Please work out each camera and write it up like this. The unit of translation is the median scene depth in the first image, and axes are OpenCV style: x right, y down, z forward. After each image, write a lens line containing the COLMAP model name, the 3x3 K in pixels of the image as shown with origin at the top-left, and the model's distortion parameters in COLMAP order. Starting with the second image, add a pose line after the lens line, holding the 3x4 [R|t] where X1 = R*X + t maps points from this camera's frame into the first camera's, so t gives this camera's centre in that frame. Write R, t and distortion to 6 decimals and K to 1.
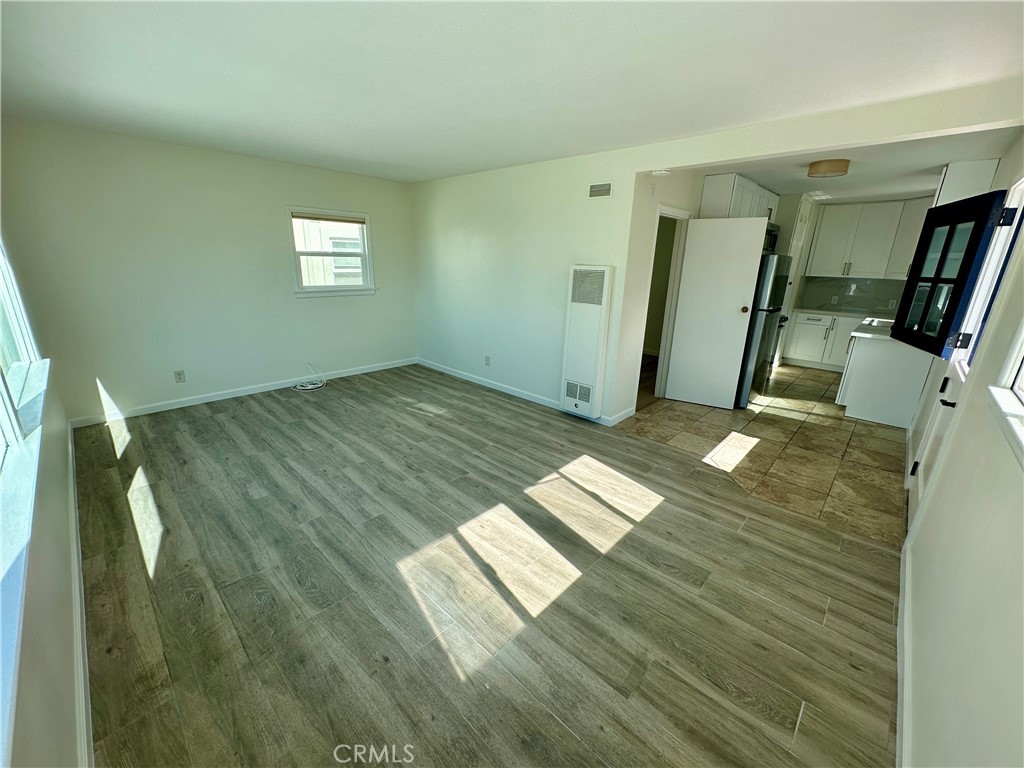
lens RADIAL K [[408.2, 0, 513.3], [0, 408.2, 381.9], [0, 0, 1]] dist [-0.002109, -0.000298]
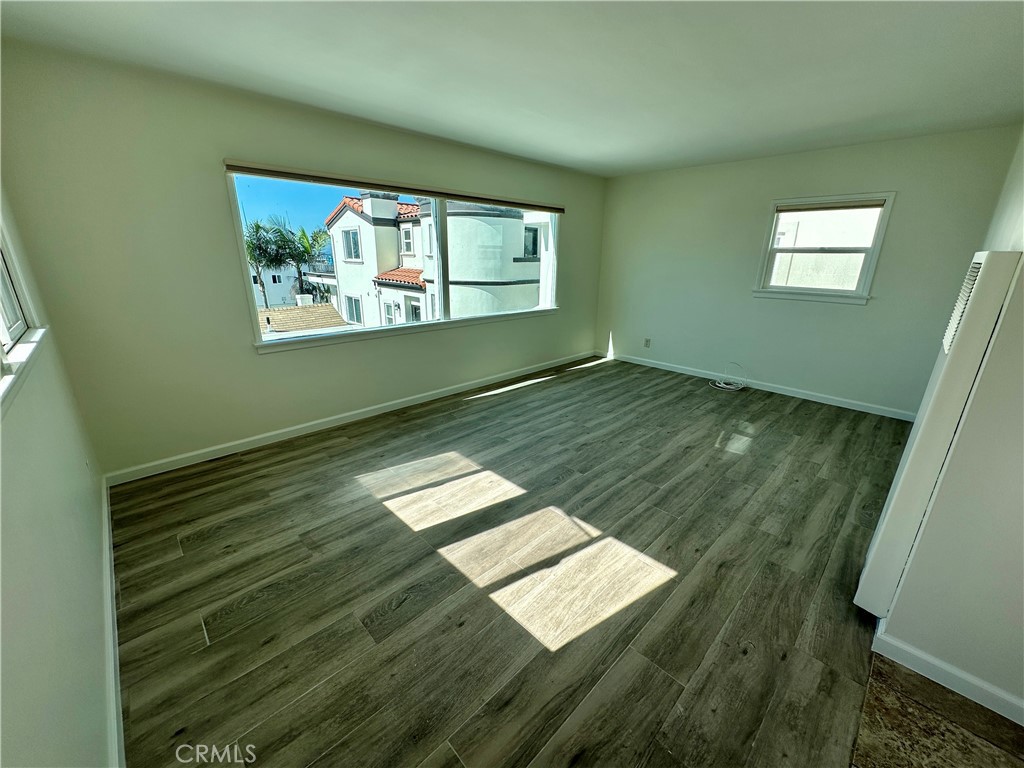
lens RADIAL K [[408.2, 0, 513.9], [0, 408.2, 383.0], [0, 0, 1]] dist [-0.002109, -0.000298]
pose [[-0.040504, 0.276338, -0.960207, 0.730146], [-0.298669, 0.913710, 0.275555, -0.177209], [0.953497, 0.297945, 0.045525, 0.727755]]
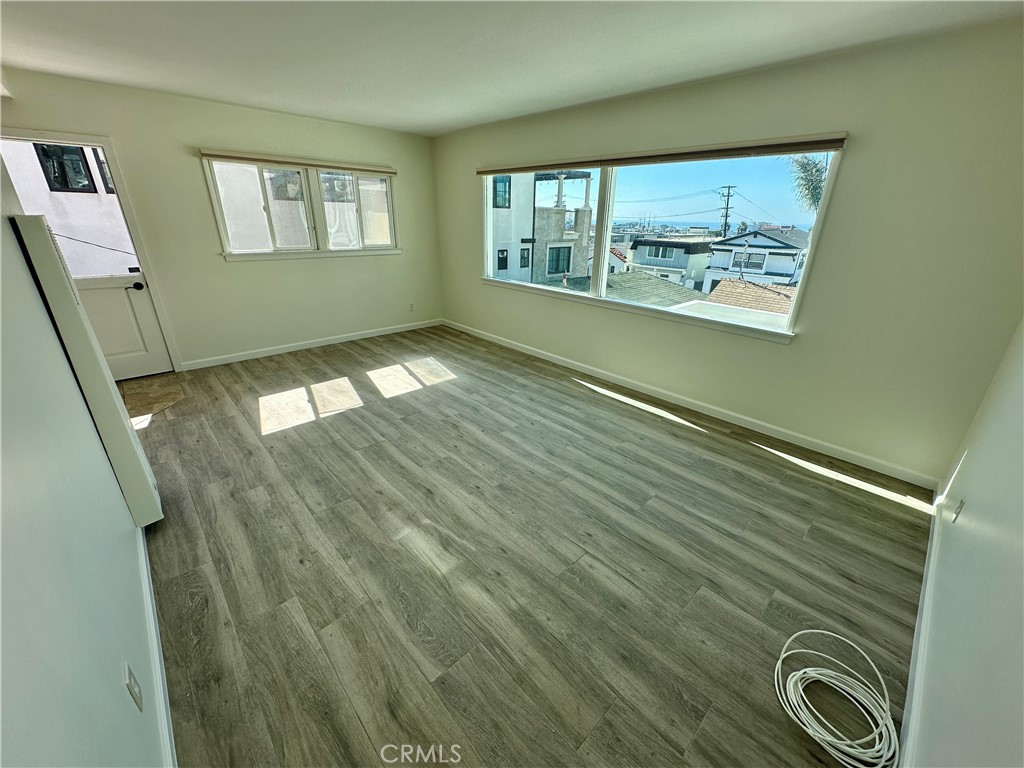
lens RADIAL K [[408.2, 0, 511.1], [0, 408.2, 385.0], [0, 0, 1]] dist [-0.002109, -0.000298]
pose [[-0.996886, -0.066696, 0.042075, -0.431732], [-0.025152, 0.774601, 0.631950, -0.525293], [-0.074740, 0.628924, -0.773866, 1.721246]]
